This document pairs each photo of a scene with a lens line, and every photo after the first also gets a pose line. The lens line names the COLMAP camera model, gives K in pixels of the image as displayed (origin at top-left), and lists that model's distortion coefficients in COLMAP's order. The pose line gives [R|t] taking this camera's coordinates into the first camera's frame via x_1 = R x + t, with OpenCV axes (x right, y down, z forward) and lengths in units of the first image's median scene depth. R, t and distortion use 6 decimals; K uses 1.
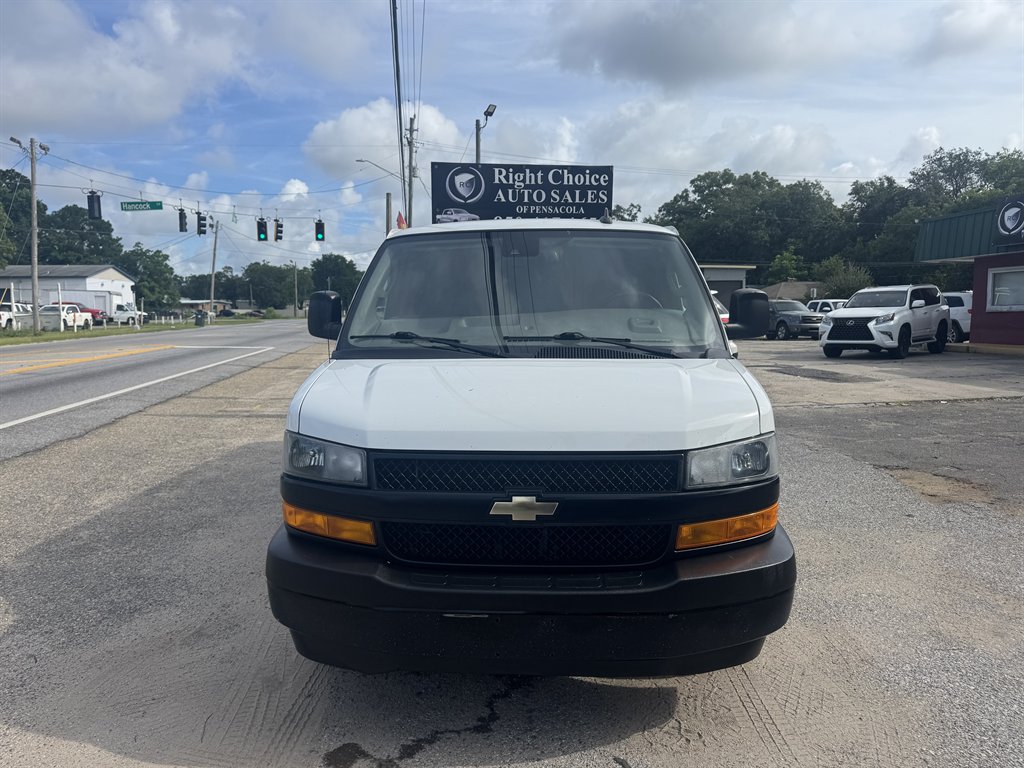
lens RADIAL K [[727.7, 0, 513.6], [0, 727.7, 392.1], [0, 0, 1]] dist [0.040125, -0.038008]
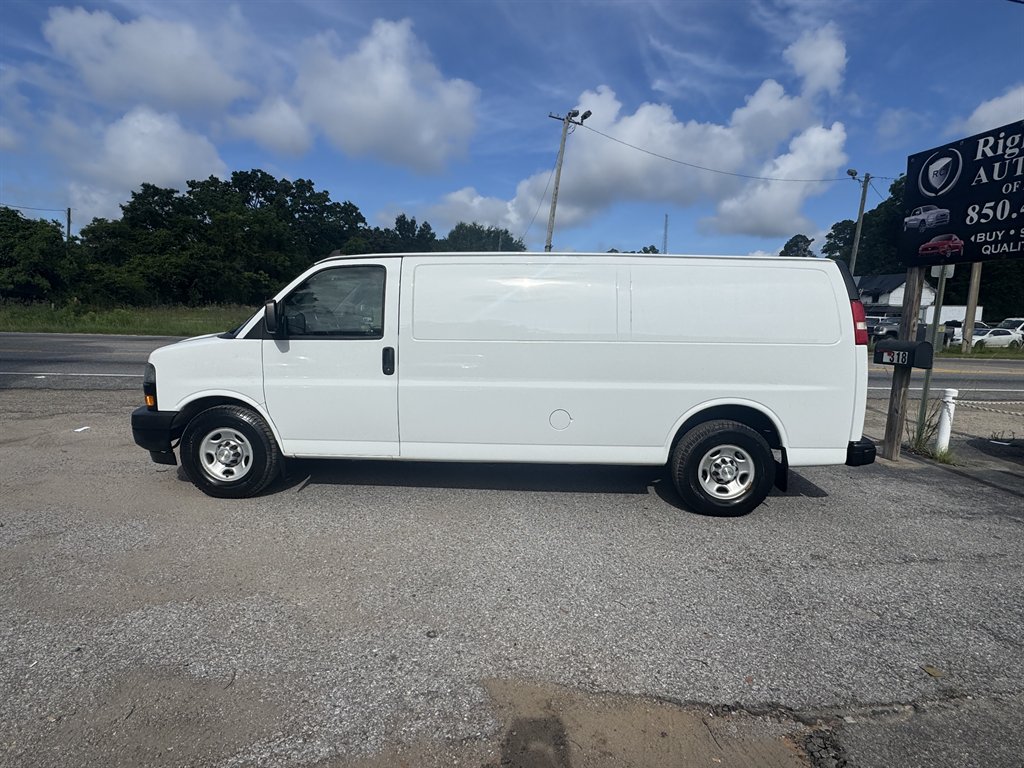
lens RADIAL K [[564.4, 0, 519.2], [0, 564.4, 384.5], [0, 0, 1]] dist [0.004365, 0.003025]
pose [[0.009817, 0.135739, -0.990696, 0.552408], [-0.149908, 0.979747, 0.132754, -0.073308], [0.988651, 0.147210, 0.029966, 0.558570]]
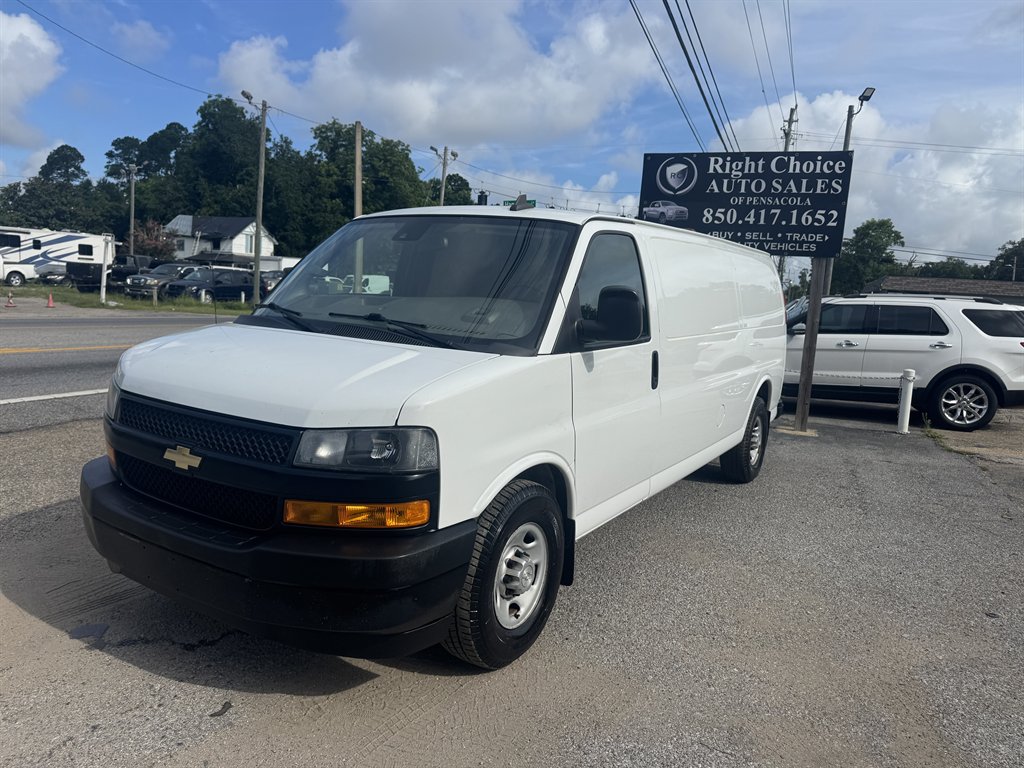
lens RADIAL K [[727.7, 0, 514.2], [0, 727.7, 390.9], [0, 0, 1]] dist [0.040125, -0.038008]
pose [[0.866337, 0.125492, -0.483437, 0.243648], [-0.124862, 0.991603, 0.033646, -0.009377], [0.483600, 0.031214, 0.874732, 0.065262]]
